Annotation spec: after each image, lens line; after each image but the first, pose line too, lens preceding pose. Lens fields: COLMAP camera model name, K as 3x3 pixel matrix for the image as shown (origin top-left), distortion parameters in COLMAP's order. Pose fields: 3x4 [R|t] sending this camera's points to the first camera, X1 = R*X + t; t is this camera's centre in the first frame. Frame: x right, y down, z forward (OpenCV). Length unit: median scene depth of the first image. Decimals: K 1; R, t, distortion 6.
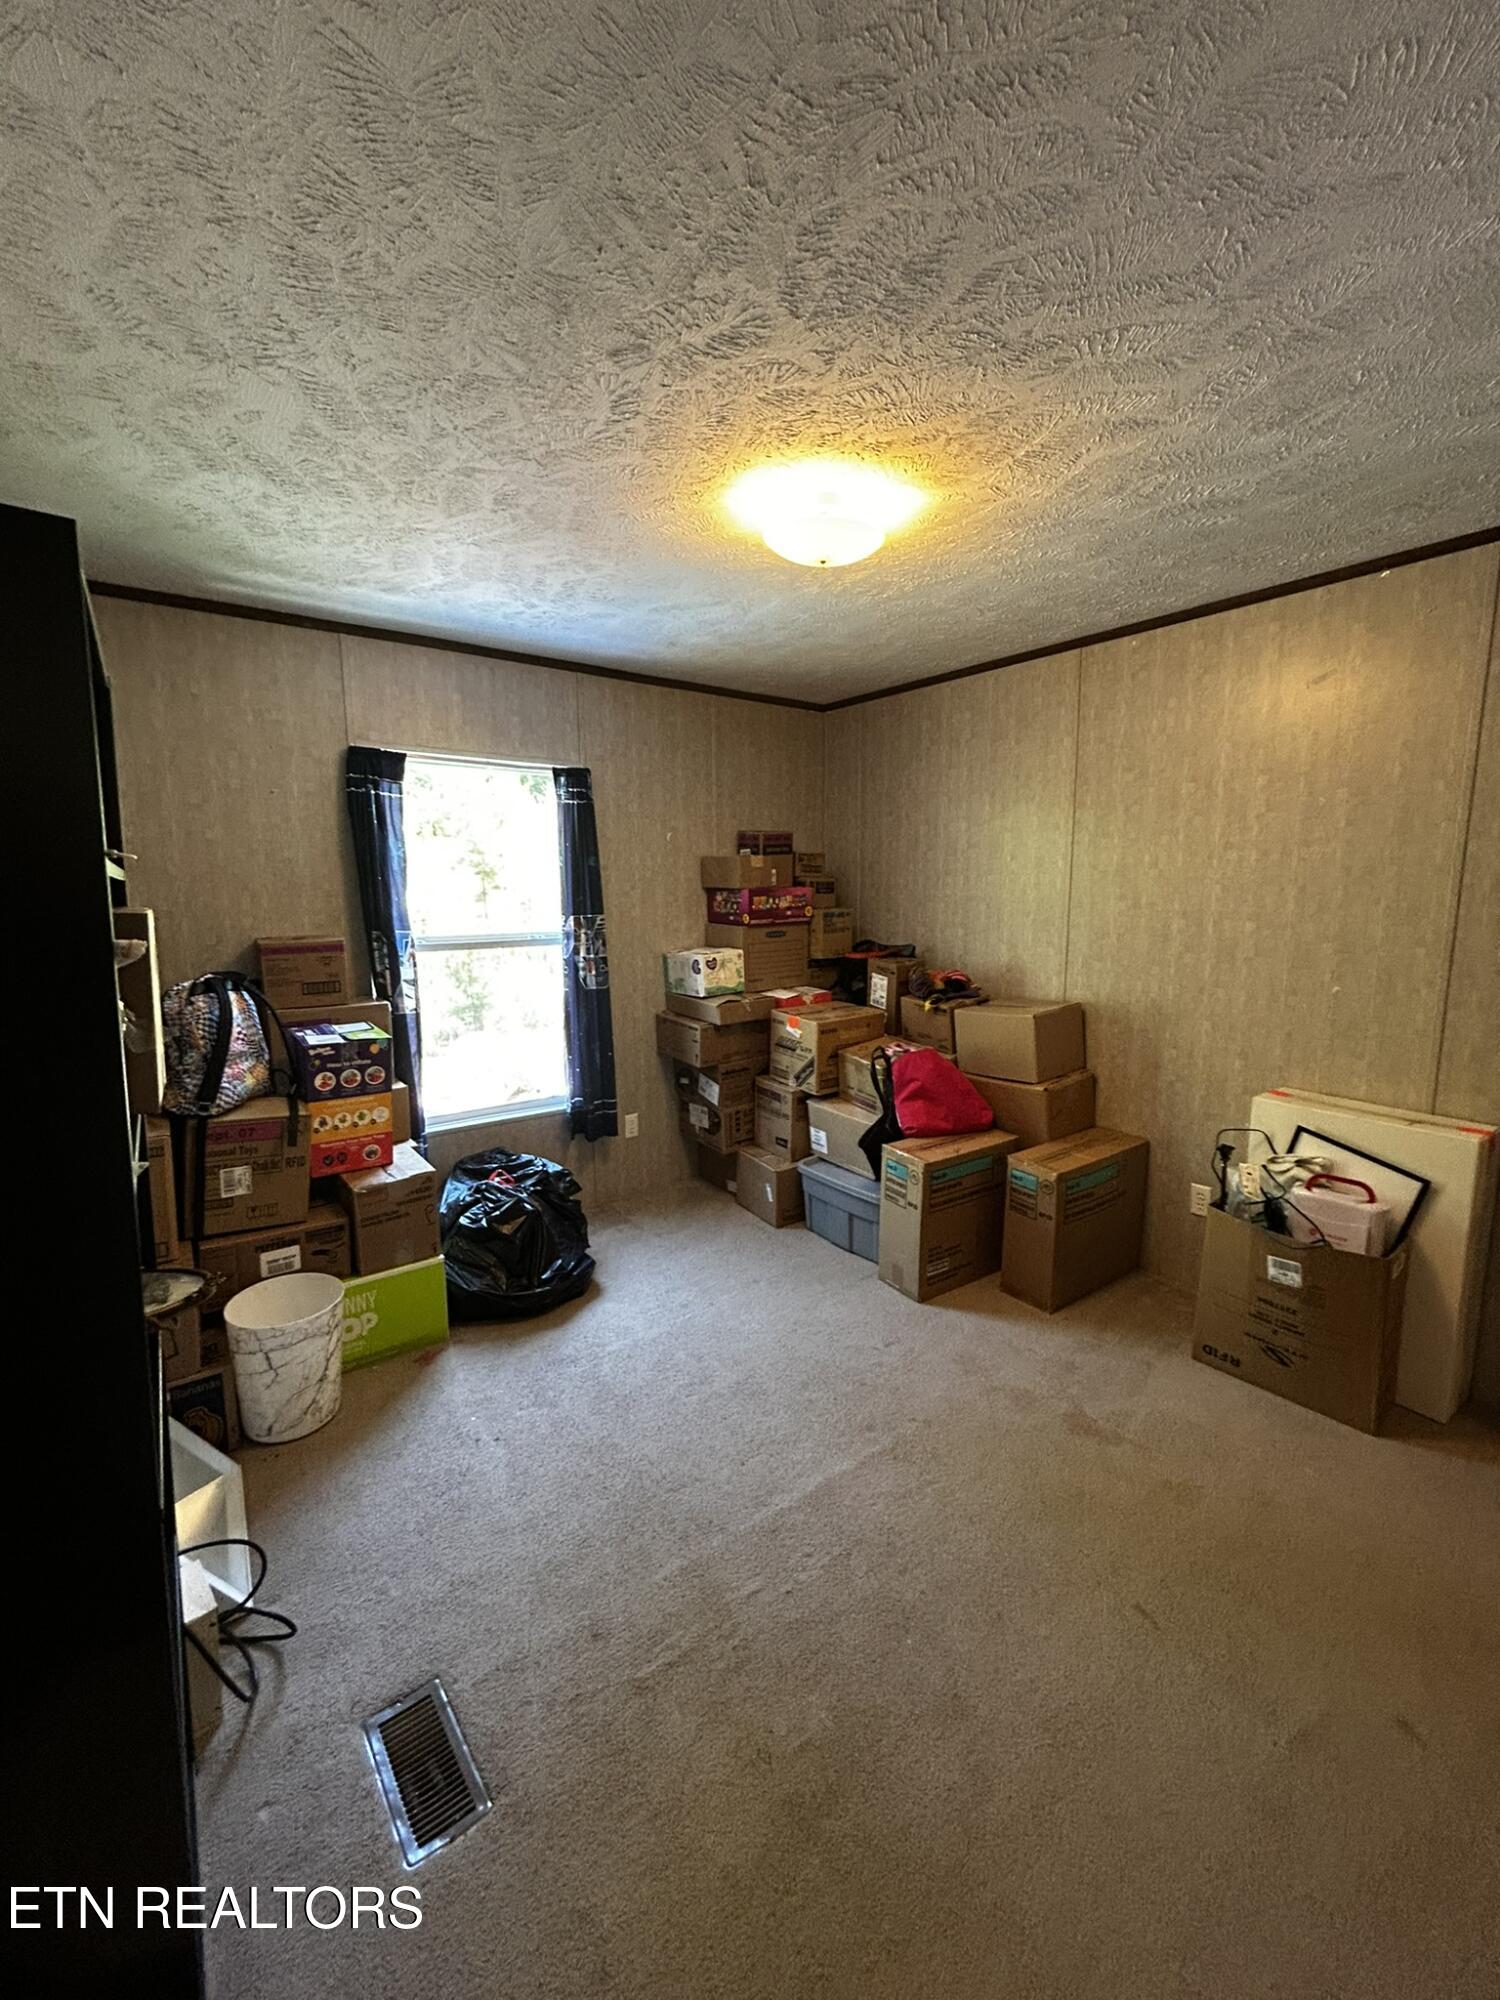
lens RADIAL K [[802.1, 0, 752.9], [0, 802.1, 1000.4], [0, 0, 1]] dist [-0.002212, 0.000558]
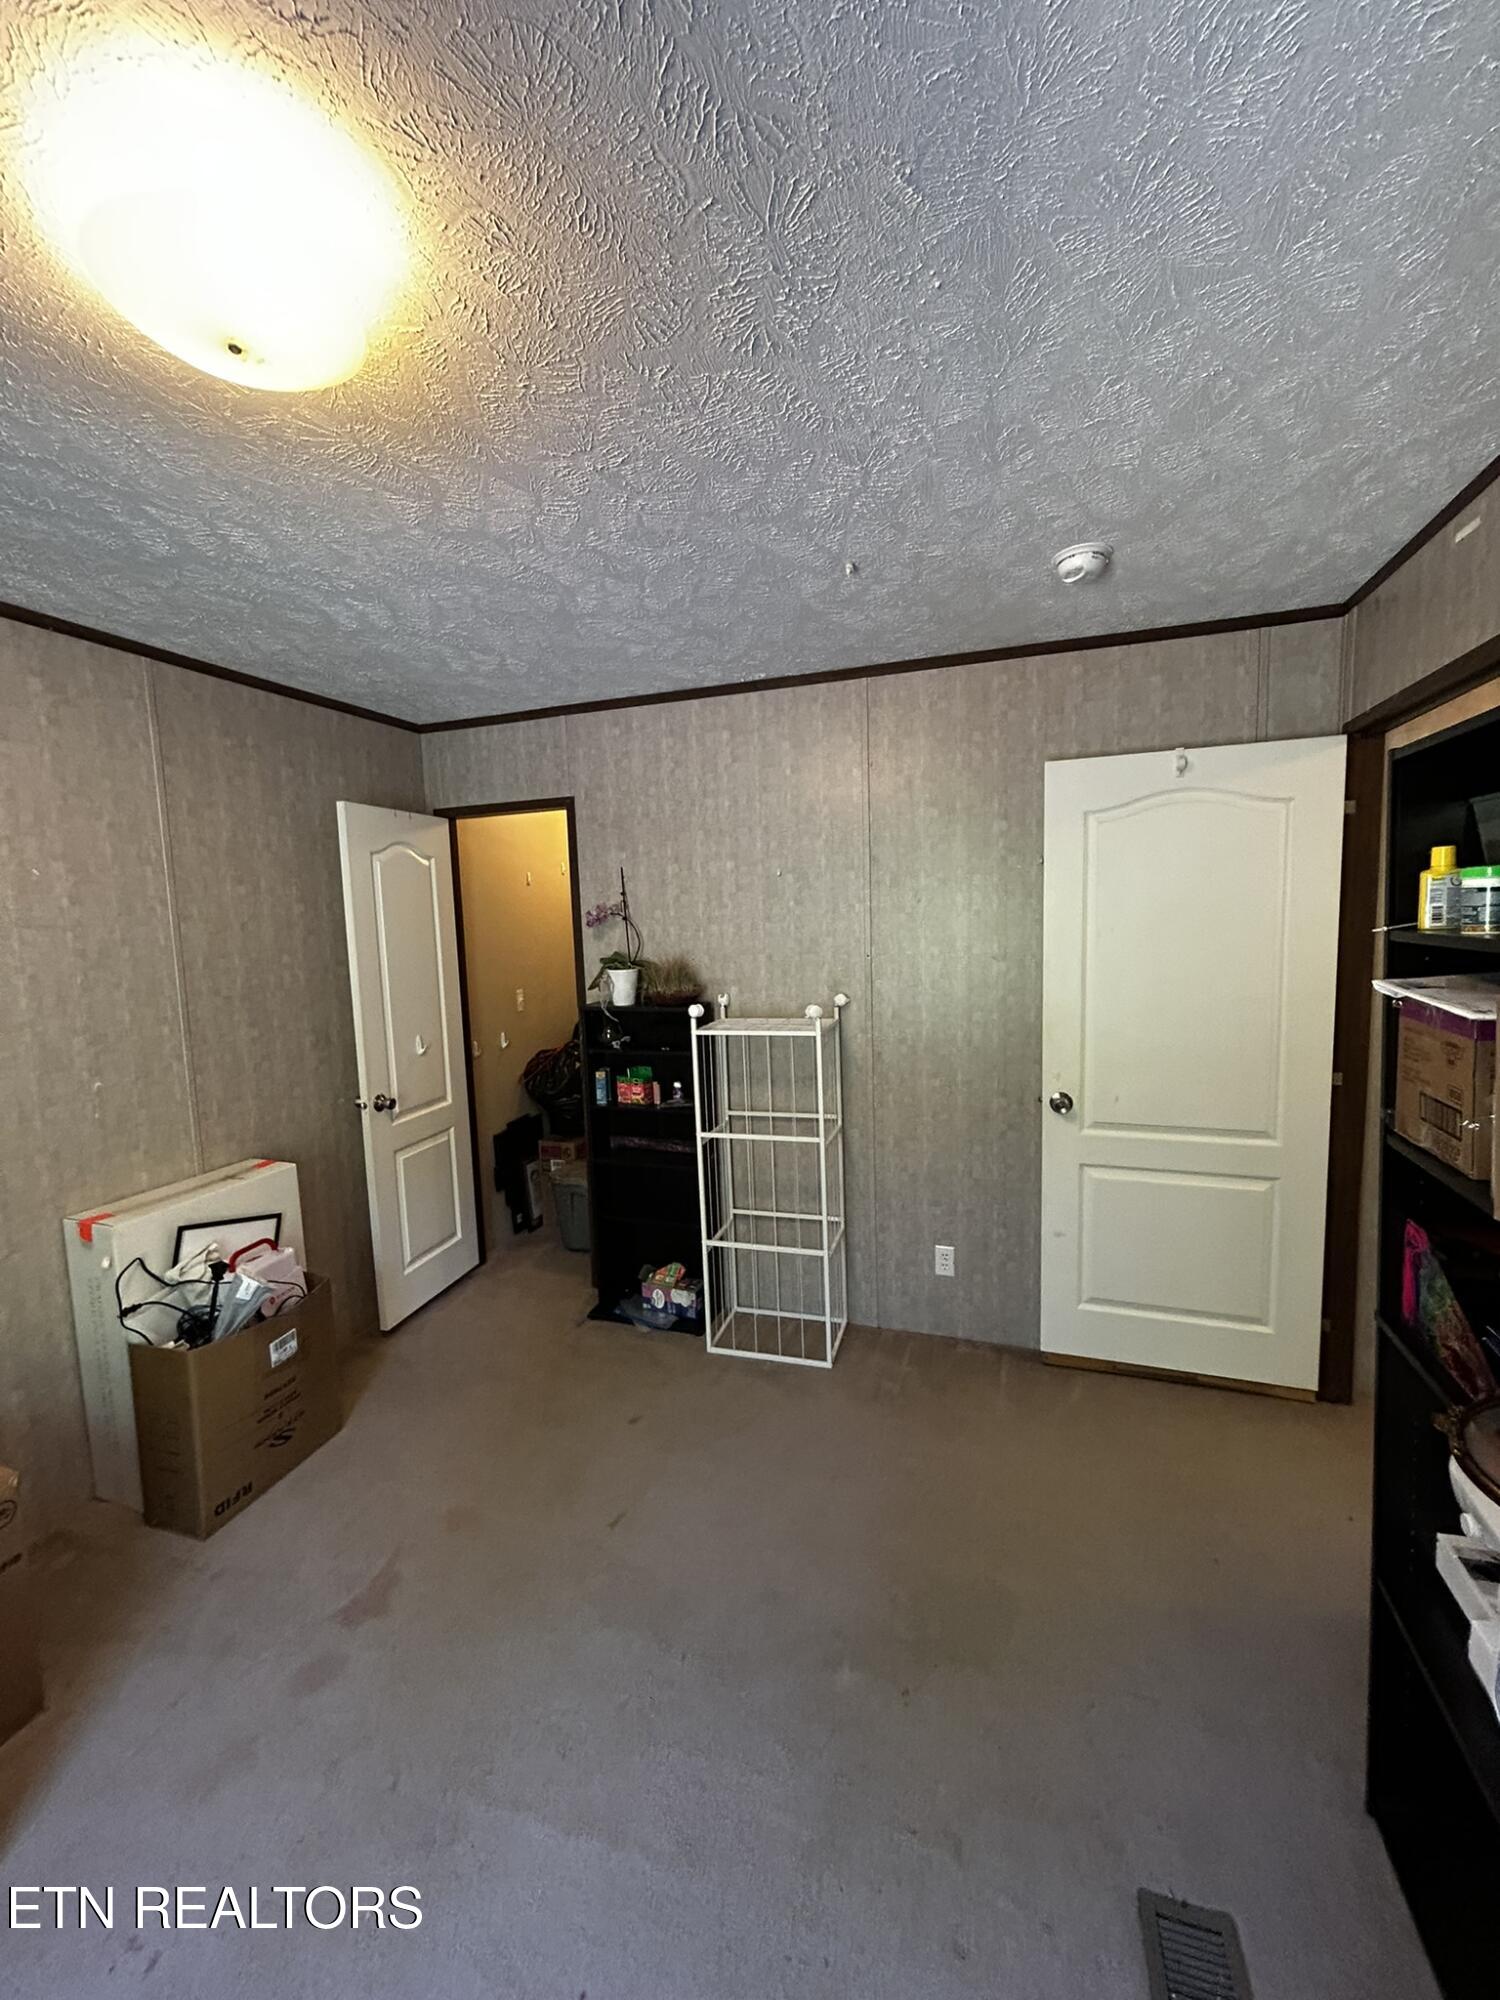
lens RADIAL K [[802.1, 0, 752.9], [0, 802.1, 1000.4], [0, 0, 1]] dist [-0.002212, 0.000558]
pose [[-0.566823, -0.069961, 0.820864, -0.429618], [0.151188, 0.970632, 0.187124, -0.169103], [-0.809848, 0.230171, -0.539599, 0.904022]]
